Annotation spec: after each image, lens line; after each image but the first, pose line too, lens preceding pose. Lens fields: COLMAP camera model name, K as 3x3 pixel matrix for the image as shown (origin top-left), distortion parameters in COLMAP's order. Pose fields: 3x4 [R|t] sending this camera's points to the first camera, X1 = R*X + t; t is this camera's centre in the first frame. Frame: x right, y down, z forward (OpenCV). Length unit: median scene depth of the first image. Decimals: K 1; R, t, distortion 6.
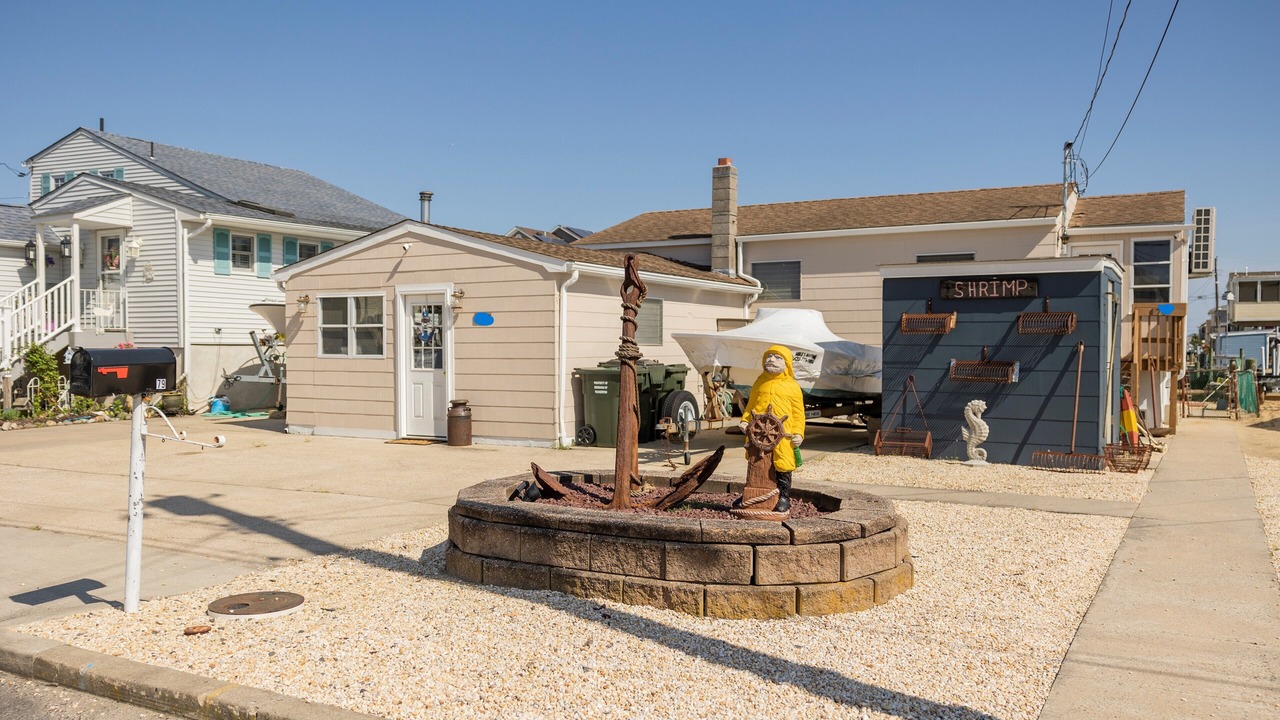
lens RADIAL K [[970.0, 0, 644.7], [0, 970.0, 437.7], [0, 0, 1]] dist [-0.014209, 0.001087]
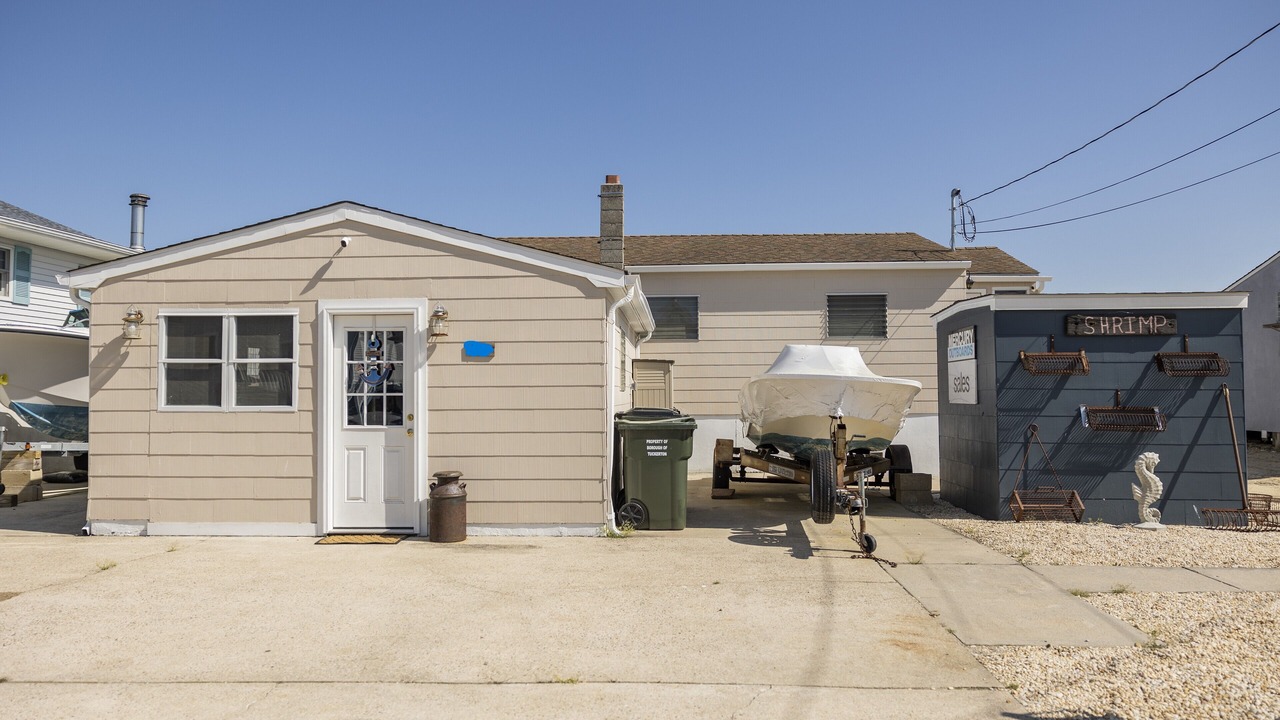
lens RADIAL K [[902.6, 0, 620.6], [0, 902.6, 413.4], [0, 0, 1]] dist [-0.006438, 0.002460]
pose [[0.907959, -0.012119, 0.418883, -0.325782], [0.042438, 0.997102, -0.063140, -0.033264], [-0.416904, 0.075106, 0.905842, 0.365830]]
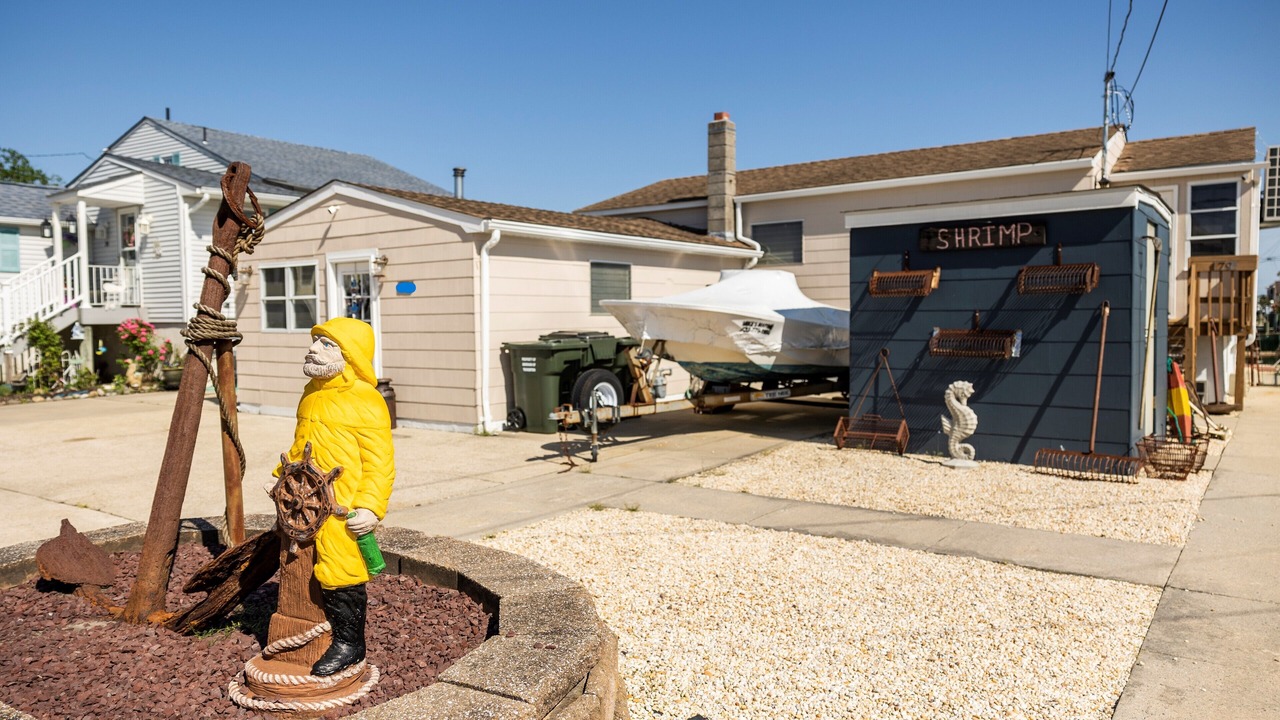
lens RADIAL K [[836.4, 0, 647.3], [0, 836.4, 398.7], [0, 0, 1]] dist [0.014559, -0.011708]
pose [[0.993491, -0.001390, -0.113905, 0.134303], [0.002043, 0.999982, 0.005614, -0.022920], [0.113895, -0.005810, 0.993476, 0.244109]]
